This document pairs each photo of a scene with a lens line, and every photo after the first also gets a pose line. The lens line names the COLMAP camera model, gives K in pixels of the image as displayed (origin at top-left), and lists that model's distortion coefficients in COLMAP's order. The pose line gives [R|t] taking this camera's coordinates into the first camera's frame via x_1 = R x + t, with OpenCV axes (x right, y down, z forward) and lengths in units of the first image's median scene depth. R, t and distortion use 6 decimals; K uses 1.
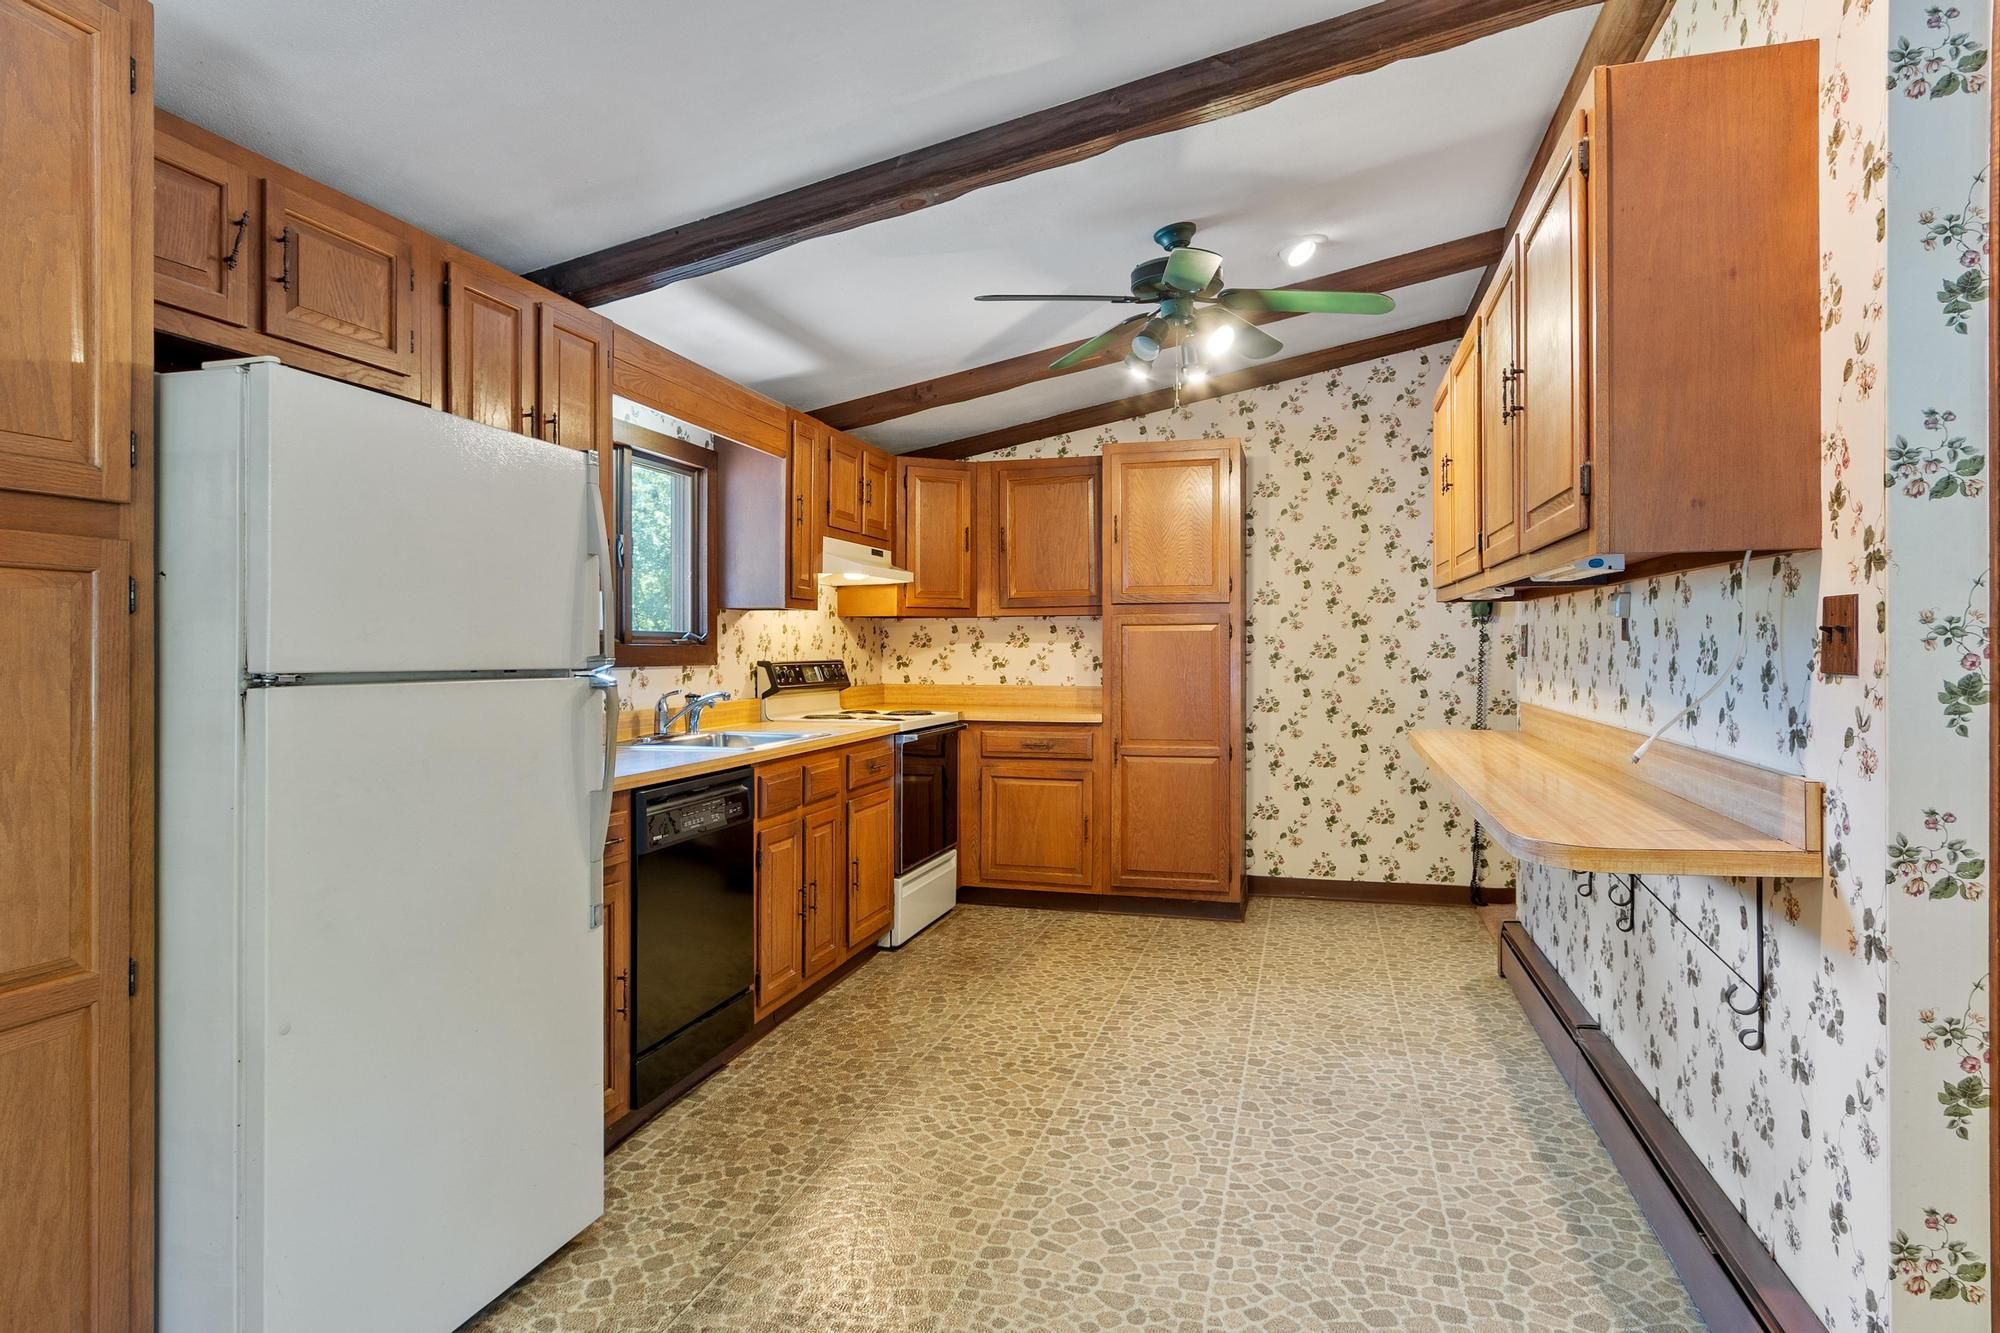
lens RADIAL K [[1142.7, 0, 993.1], [0, 1142.7, 641.2], [0, 0, 1]] dist [0.004539, -0.003803]
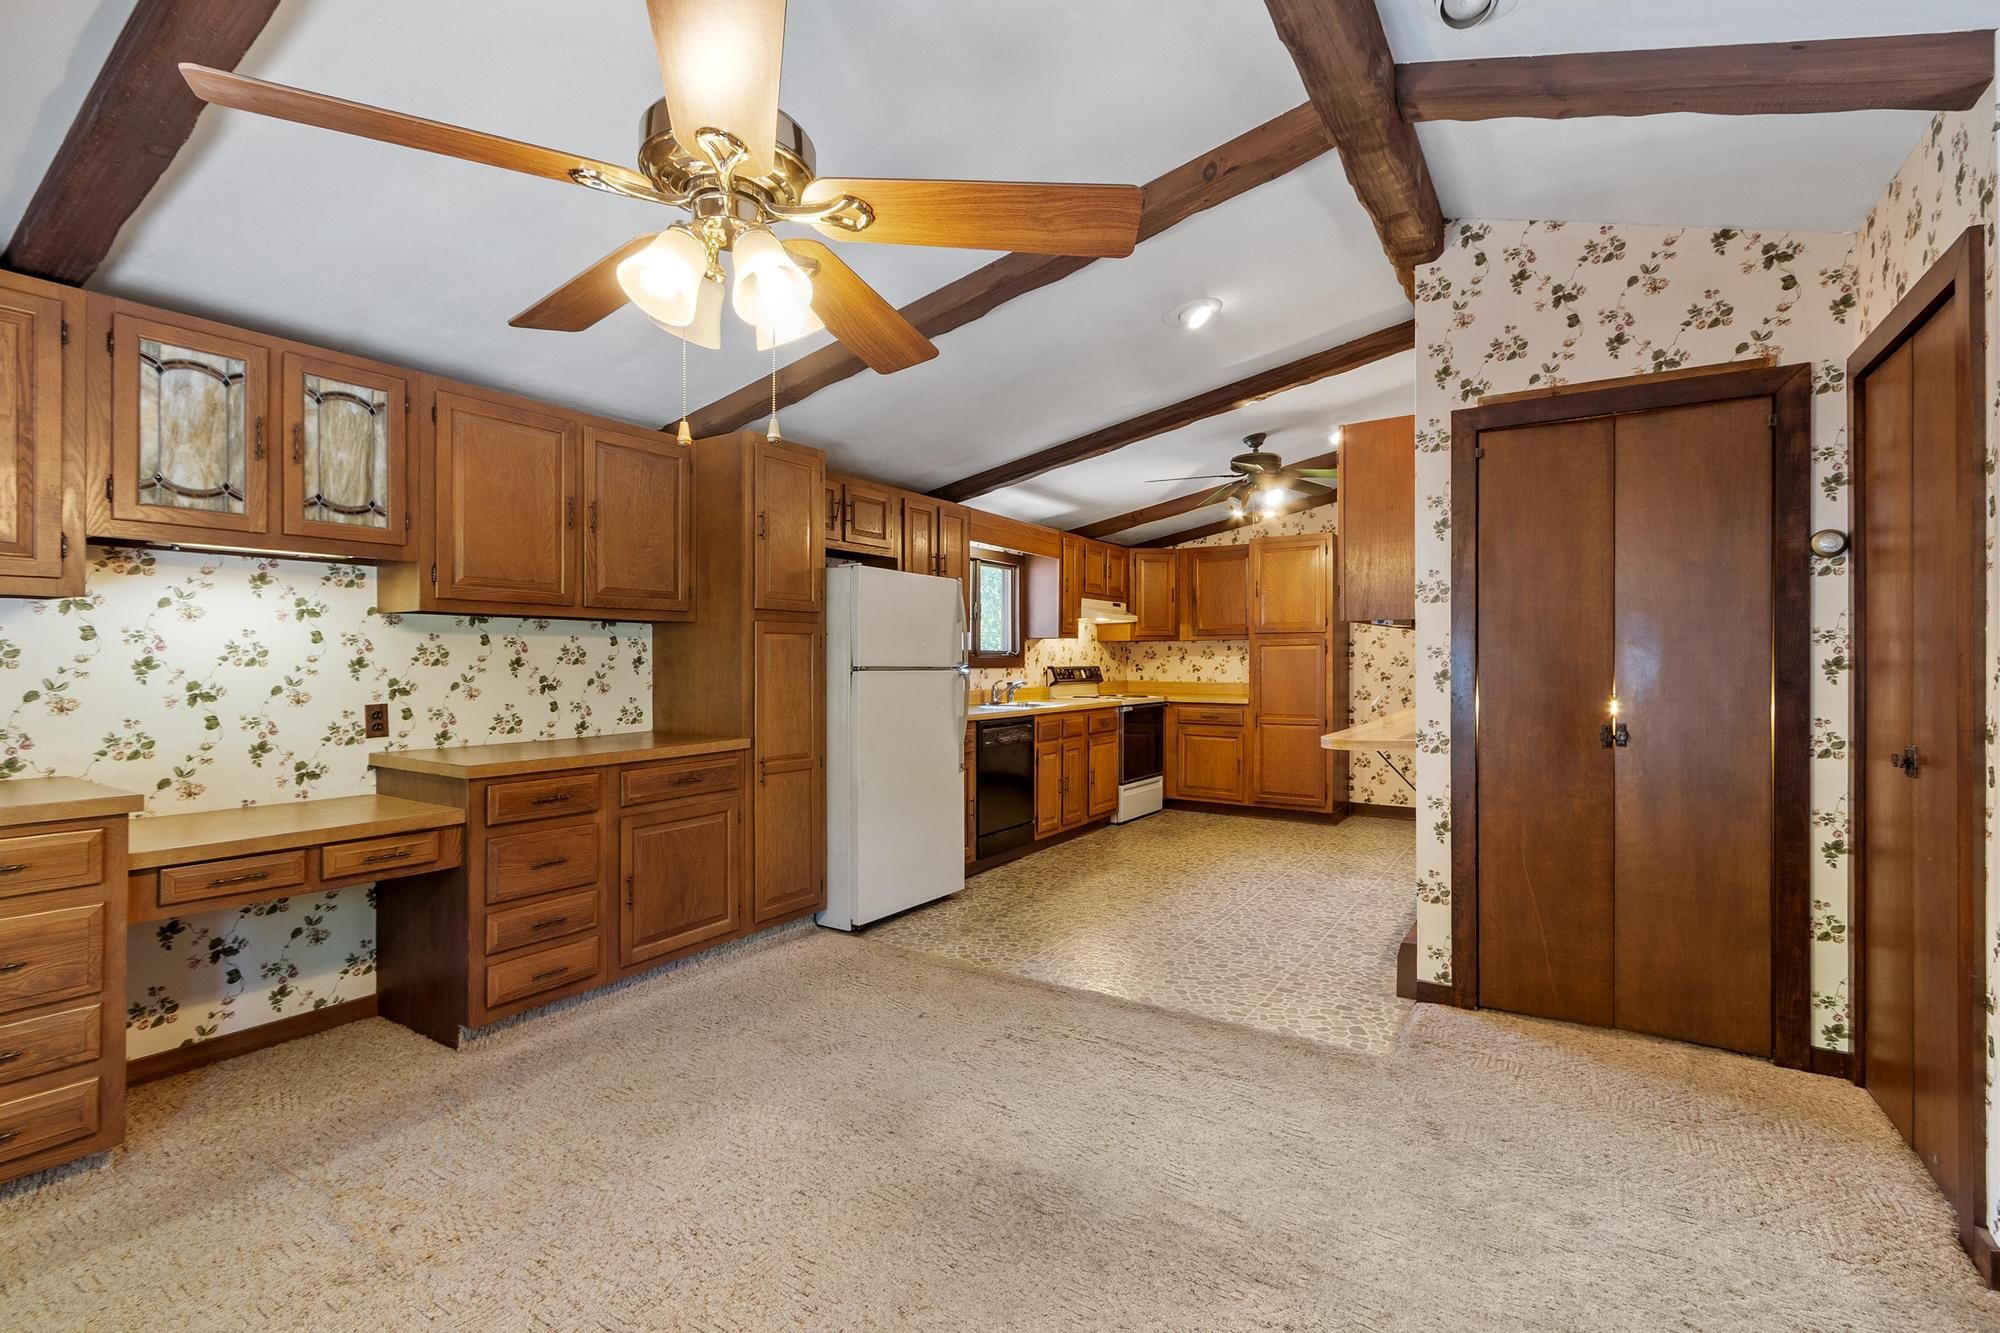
lens RADIAL K [[893.0, 0, 1007.7], [0, 893.0, 658.1], [0, 0, 1]] dist [-0.004404, 0.003094]
pose [[0.957043, 0.001467, -0.289941, 0.209925], [-0.000395, 0.999993, 0.003755, -0.001641], [0.289945, -0.003479, 0.957037, -0.557056]]
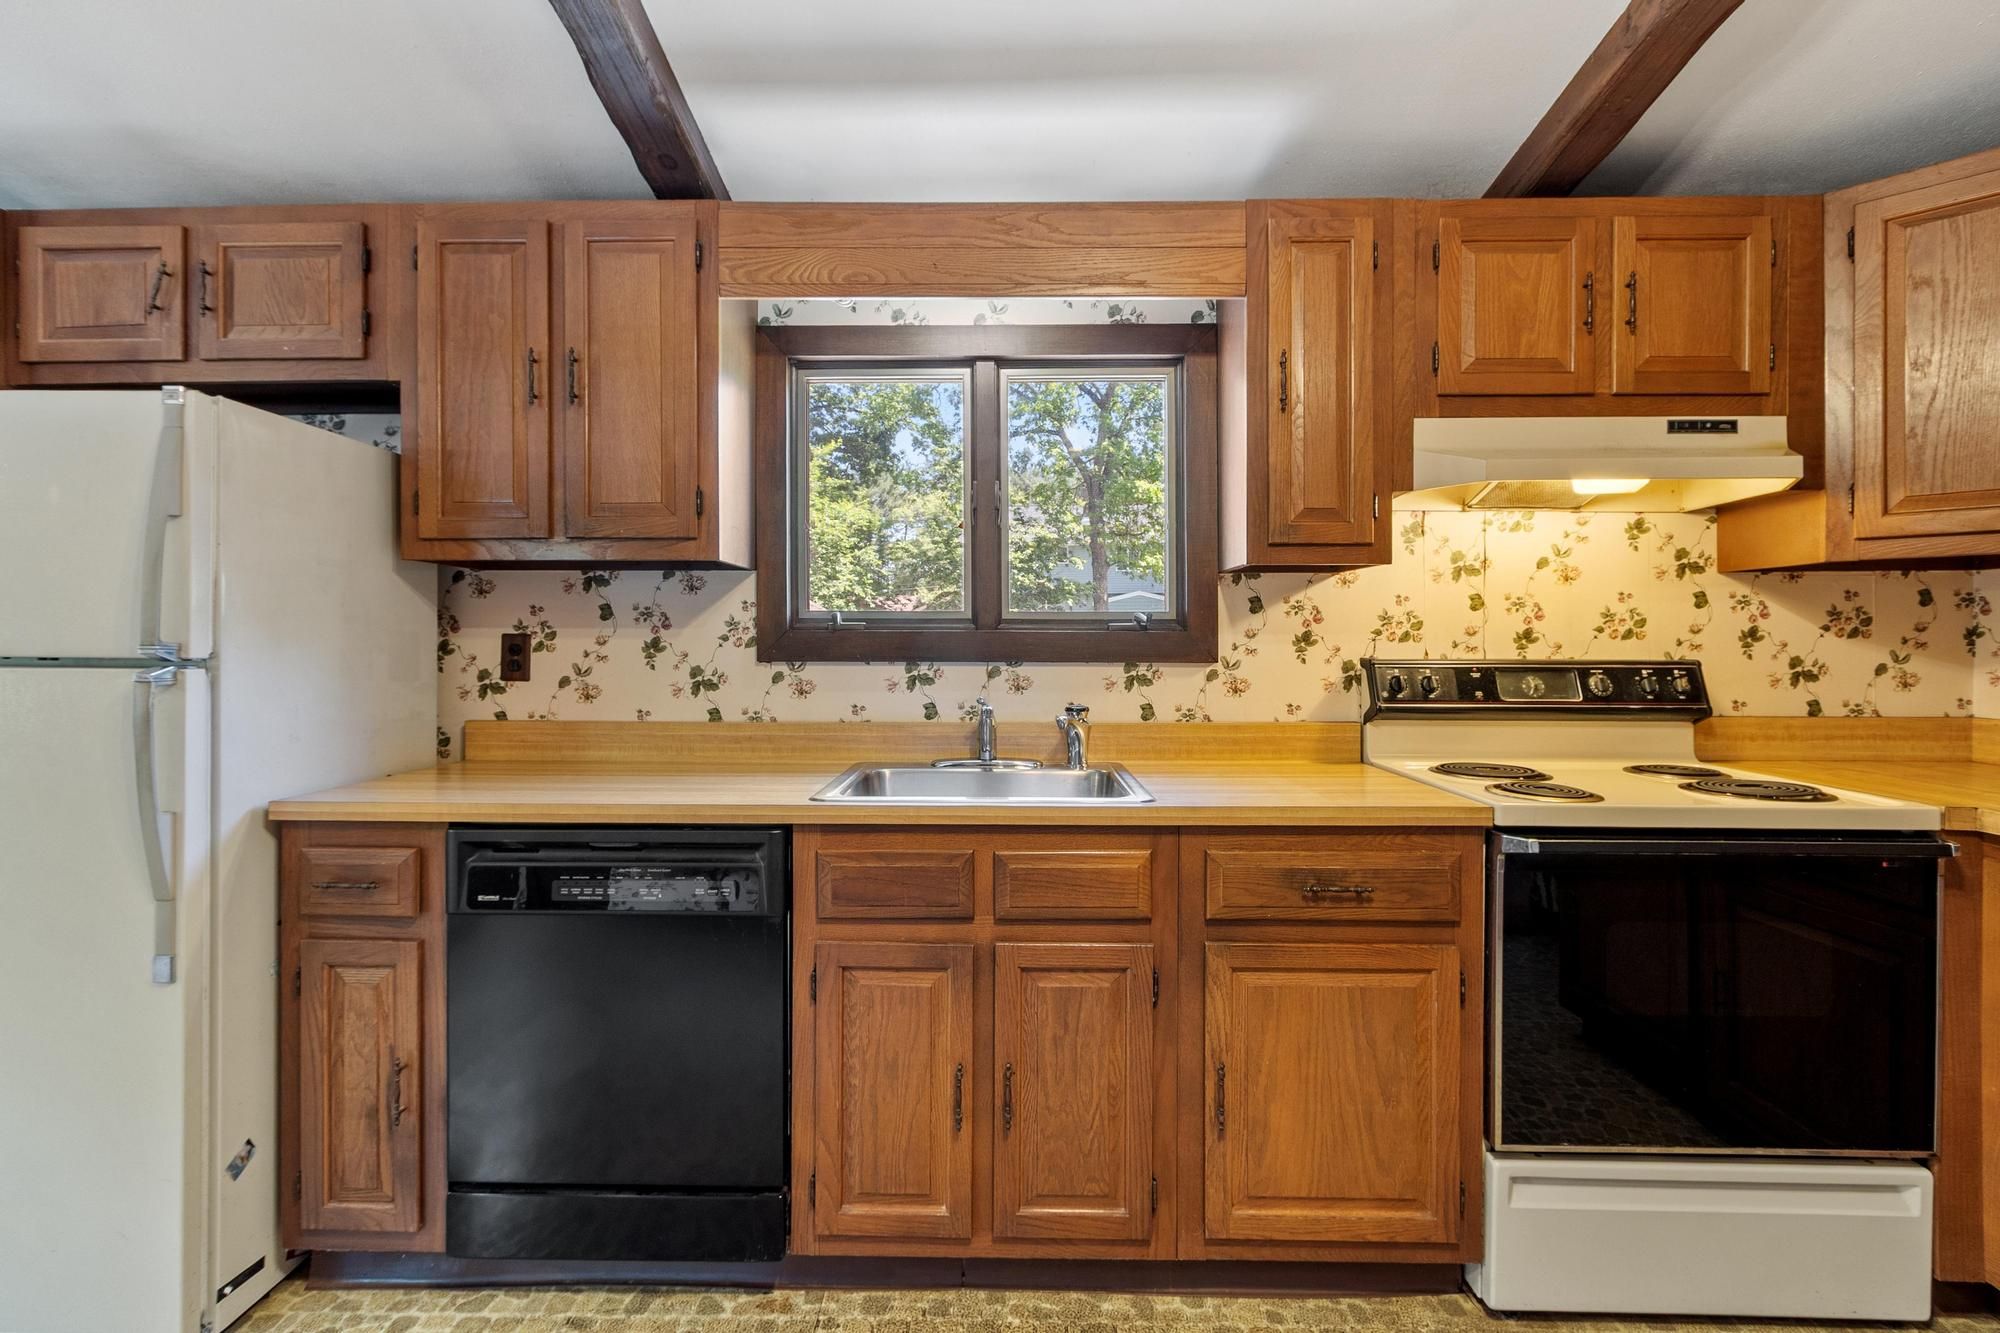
lens RADIAL K [[945.6, 0, 1006.4], [0, 945.6, 642.9], [0, 0, 1]] dist [-0.001616, -0.000217]
pose [[0.244678, 0.004755, -0.969593, 0.297864], [0.005813, 0.999963, 0.006370, 0.007295], [0.969587, -0.007195, 0.244642, 0.970237]]
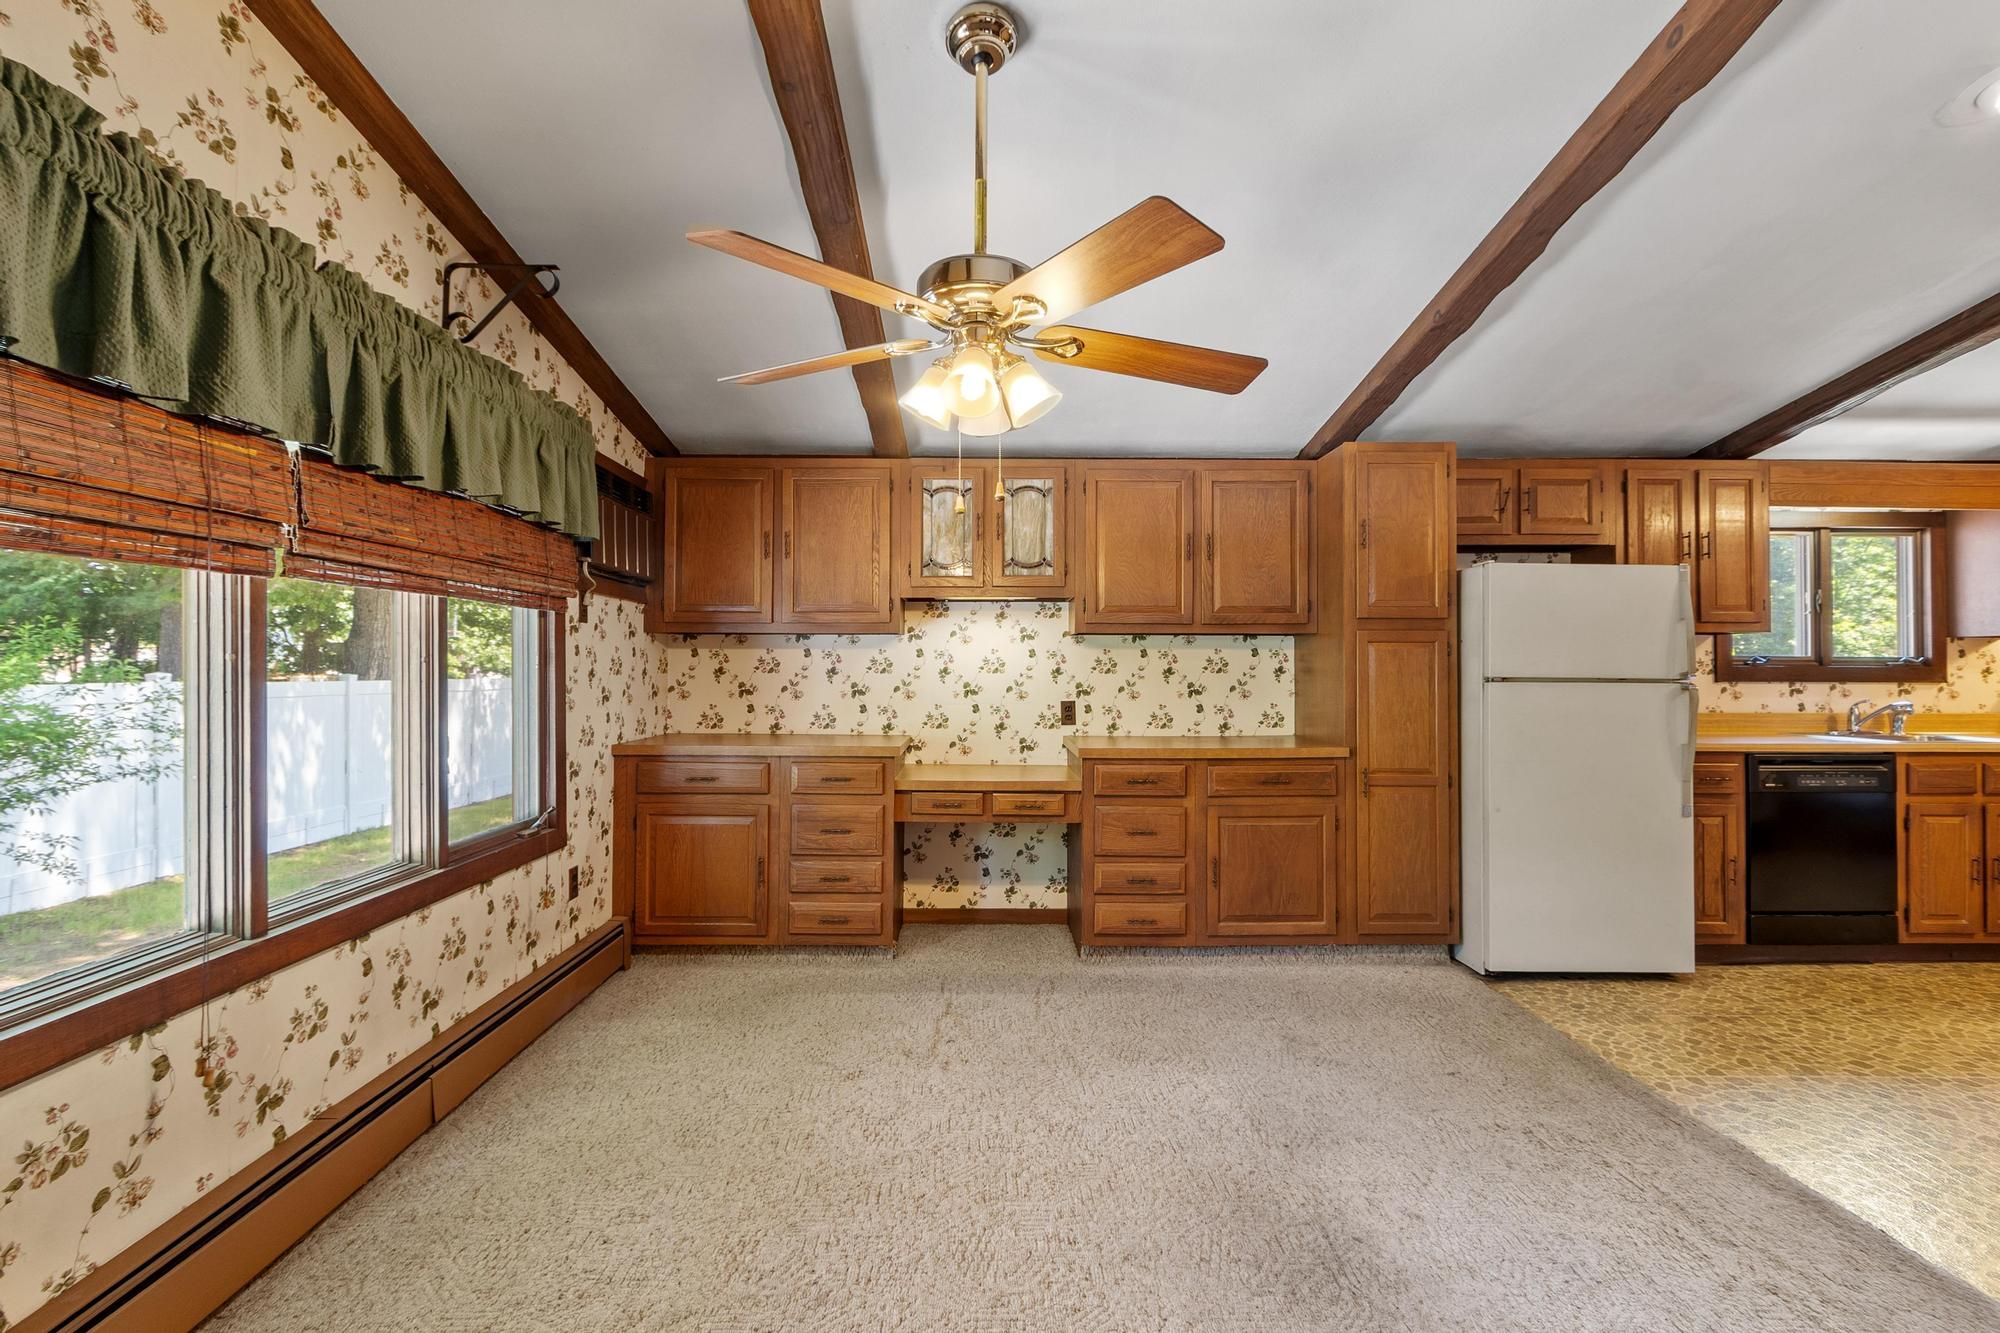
lens RADIAL K [[893.0, 0, 993.0], [0, 893.0, 658.6], [0, 0, 1]] dist [-0.004404, 0.003094]
pose [[0.286596, -0.008011, -0.958018, 0.499886], [0.002687, 0.999968, -0.007558, -0.001552], [0.958048, -0.000408, 0.286608, -0.349560]]
